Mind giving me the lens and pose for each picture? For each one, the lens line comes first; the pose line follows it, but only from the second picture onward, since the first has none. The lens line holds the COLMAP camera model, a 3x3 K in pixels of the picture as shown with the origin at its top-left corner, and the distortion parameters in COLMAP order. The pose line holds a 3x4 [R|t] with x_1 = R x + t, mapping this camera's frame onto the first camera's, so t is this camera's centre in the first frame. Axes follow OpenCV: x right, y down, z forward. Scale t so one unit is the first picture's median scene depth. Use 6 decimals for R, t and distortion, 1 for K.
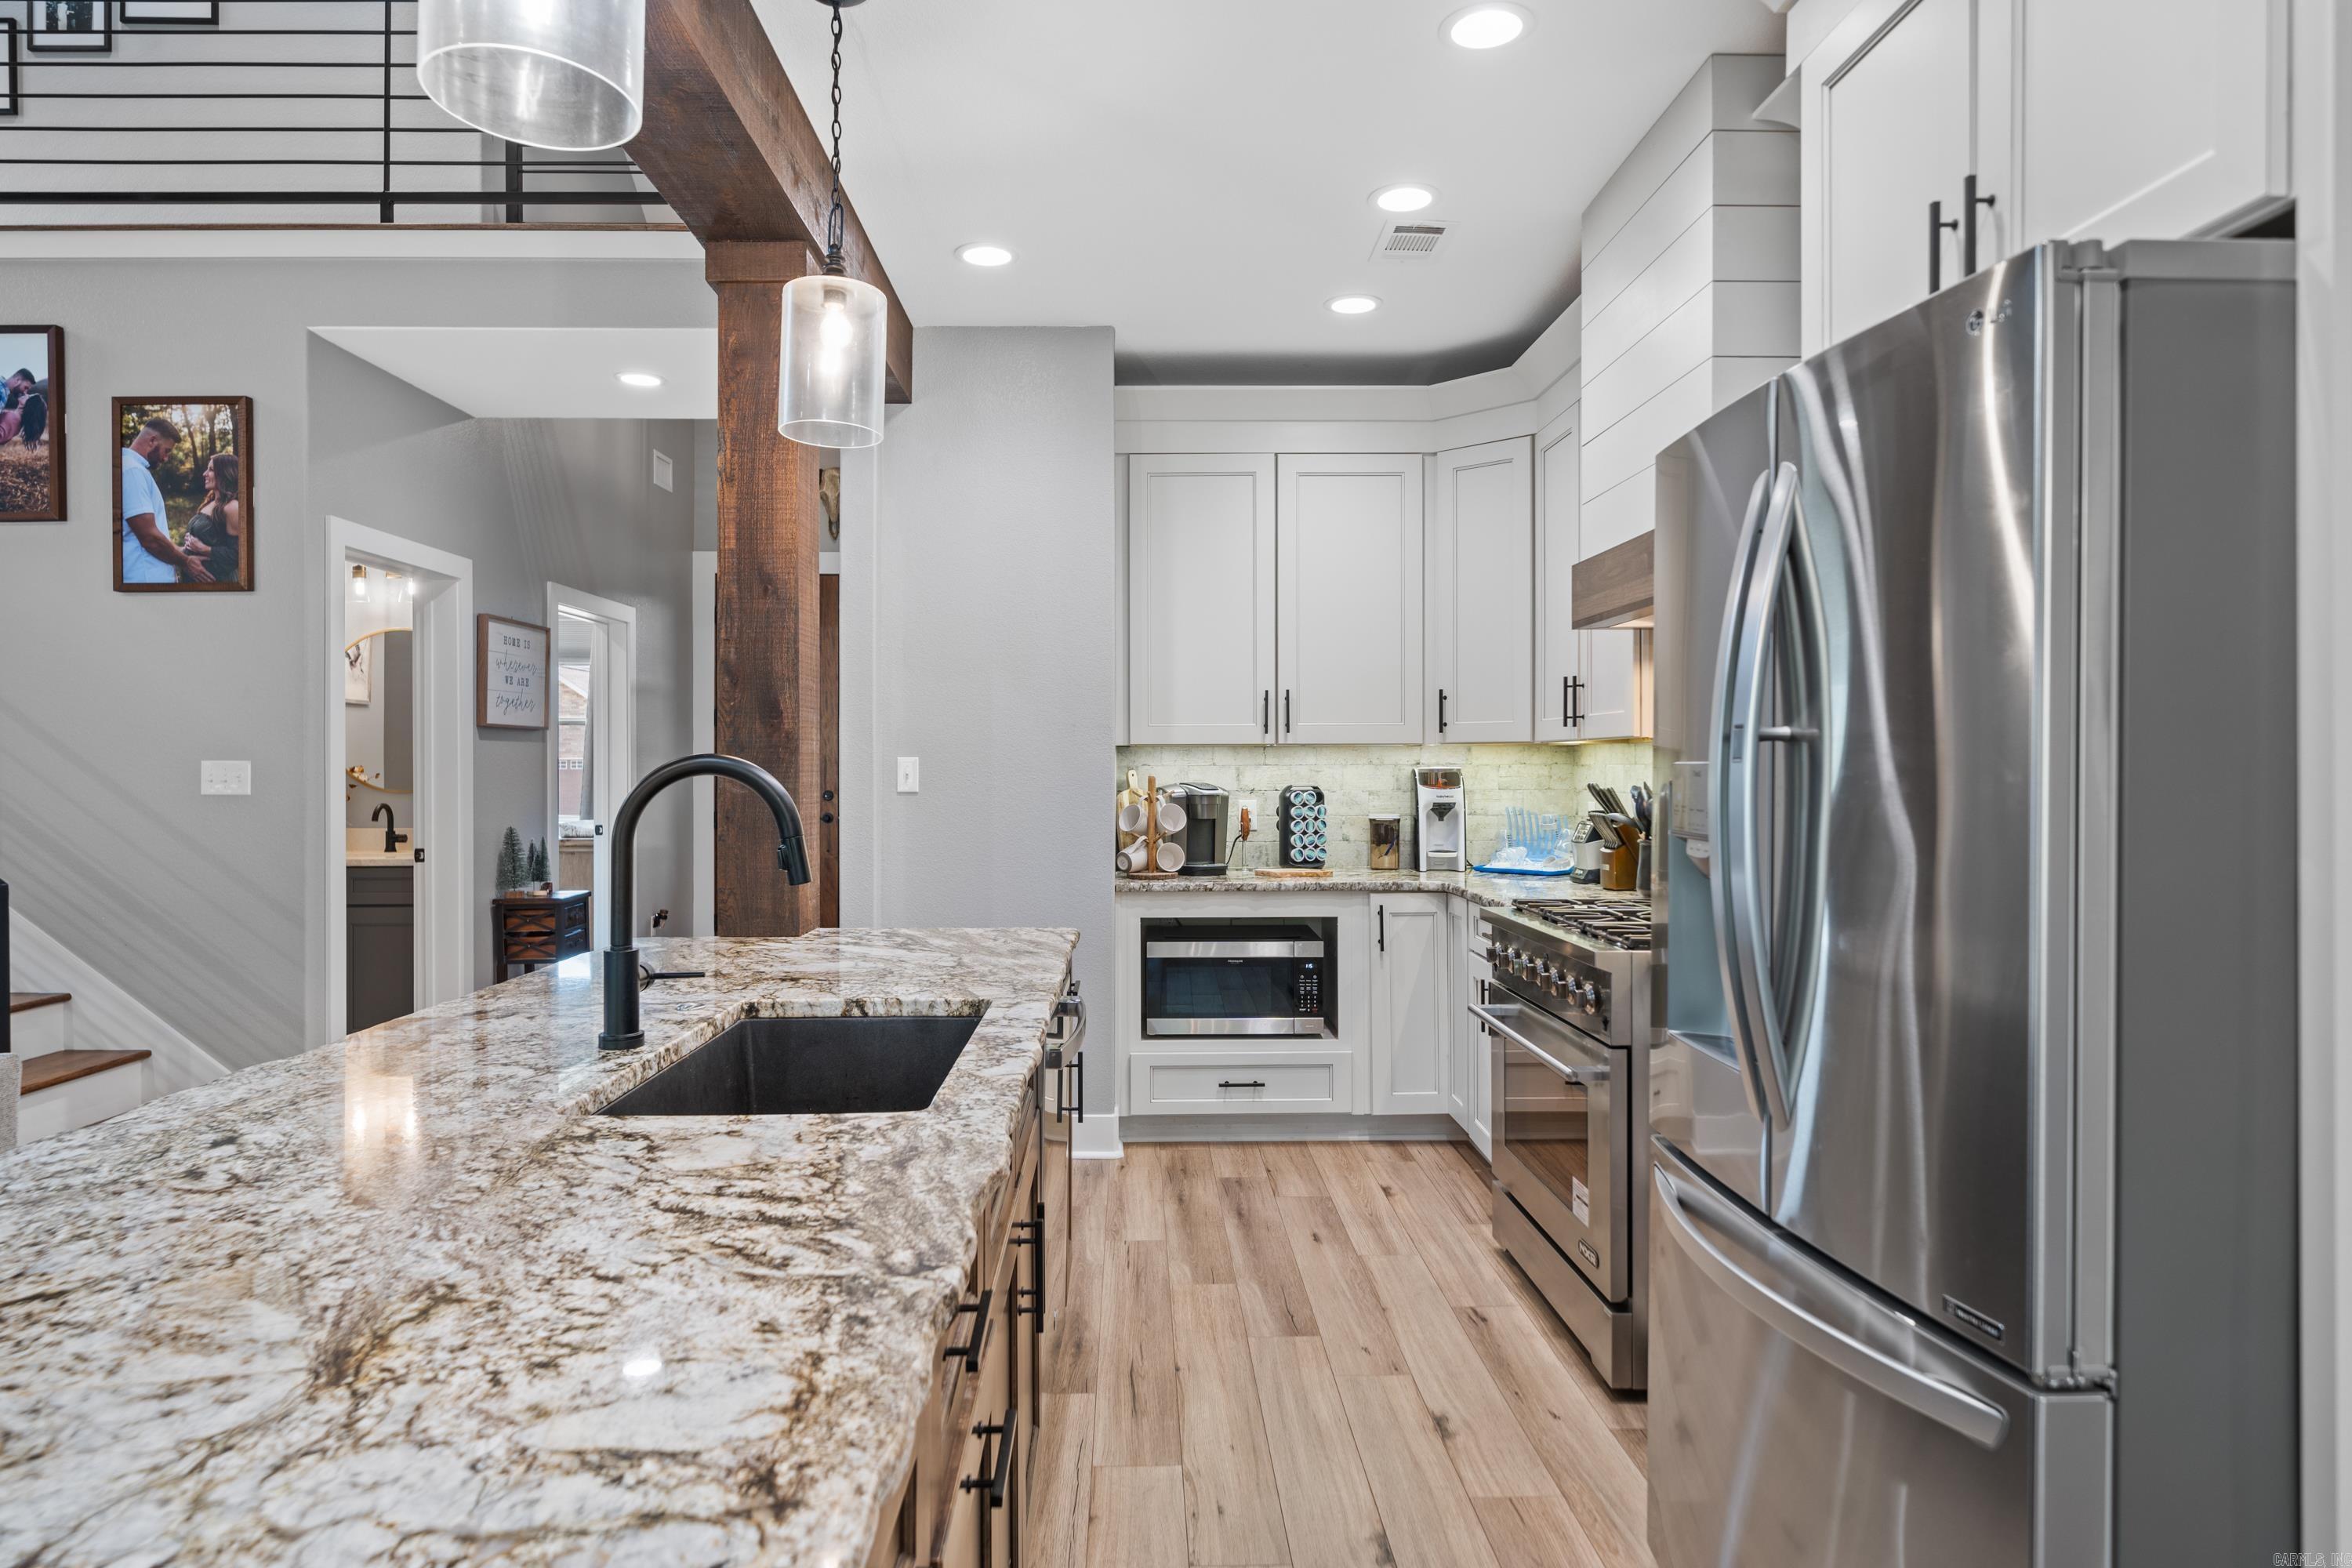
lens RADIAL K [[1413.1, 0, 1085.4], [0, 1413.1, 784.5], [0, 0, 1]] dist [0.002676, 0.000082]
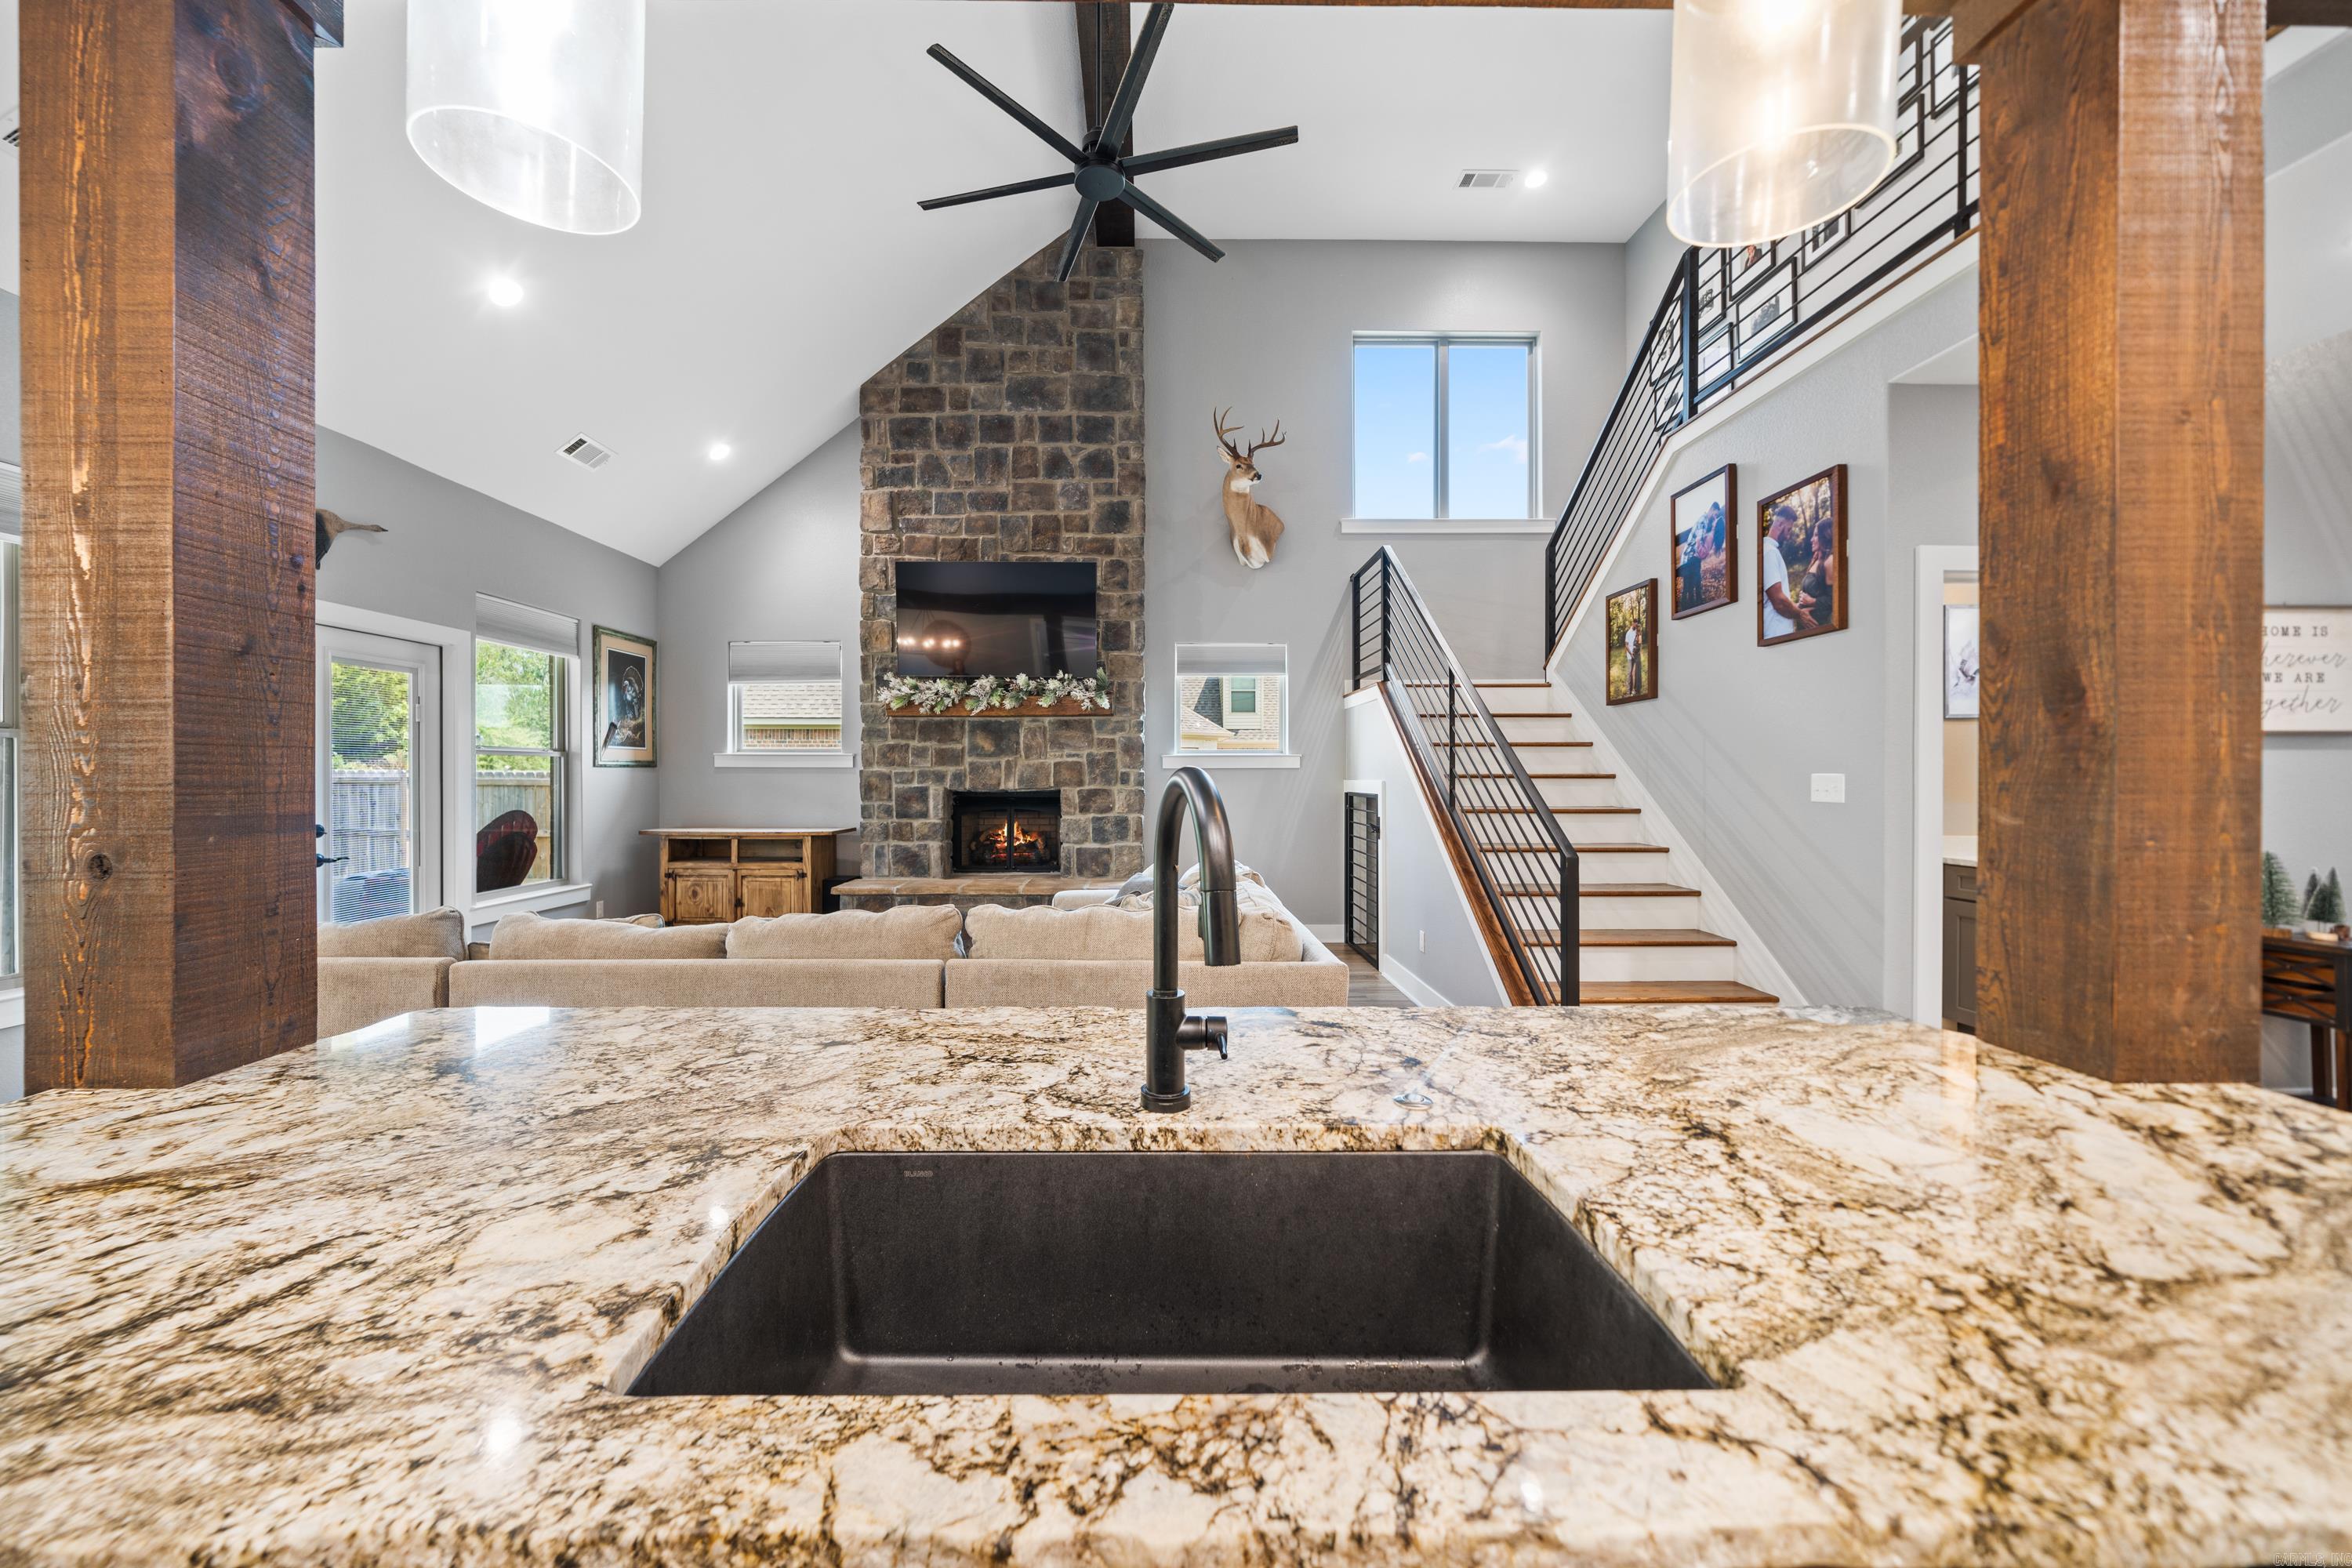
lens RADIAL K [[835.8, 0, 1176.0], [0, 835.8, 784.0], [0, 0, 1]] dist [-0.002961, -0.000184]
pose [[0.042975, 0.010454, -0.999021, 0.250952], [-0.014079, 0.999852, 0.009857, -0.022899], [0.998977, 0.013642, 0.043115, 1.334224]]
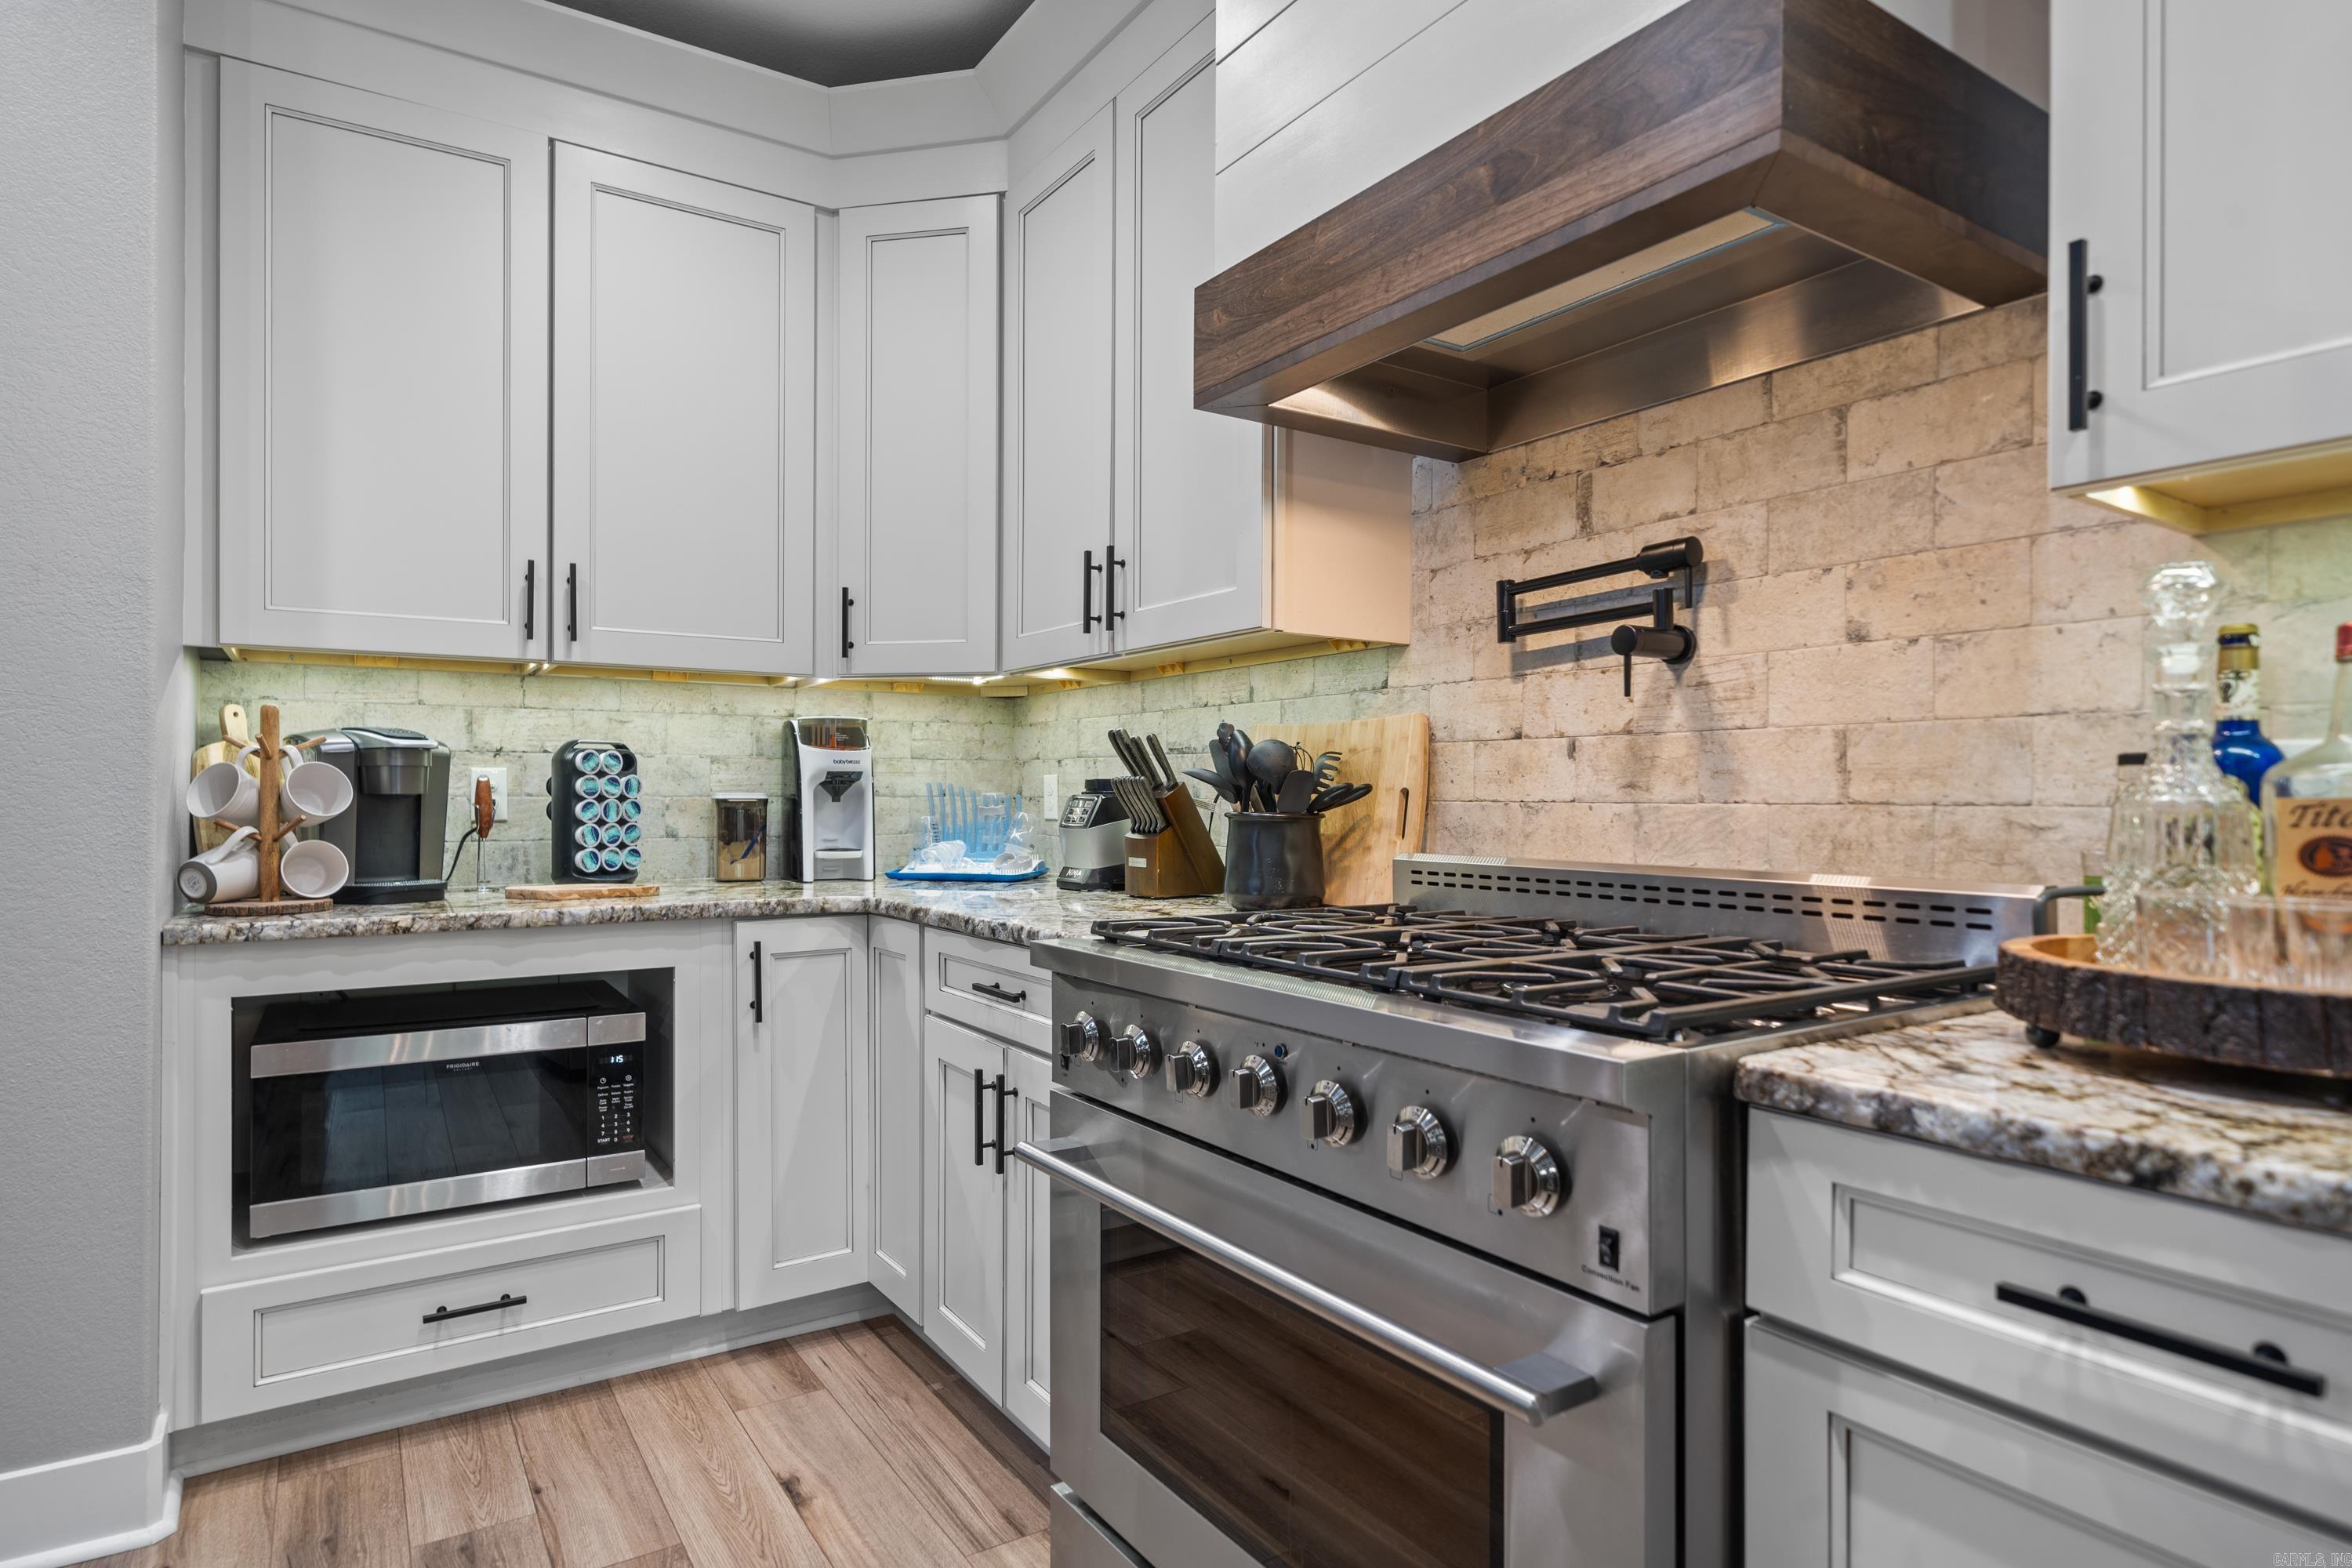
lens RADIAL K [[1334.7, 0, 1238.0], [0, 1334.7, 797.7], [0, 0, 1]] dist [0.001806, 0.000817]
pose [[0.806761, 0.005630, 0.590851, 0.045651], [-0.001581, 0.999972, -0.007370, 0.029984], [-0.590876, 0.005012, 0.806747, 0.437001]]
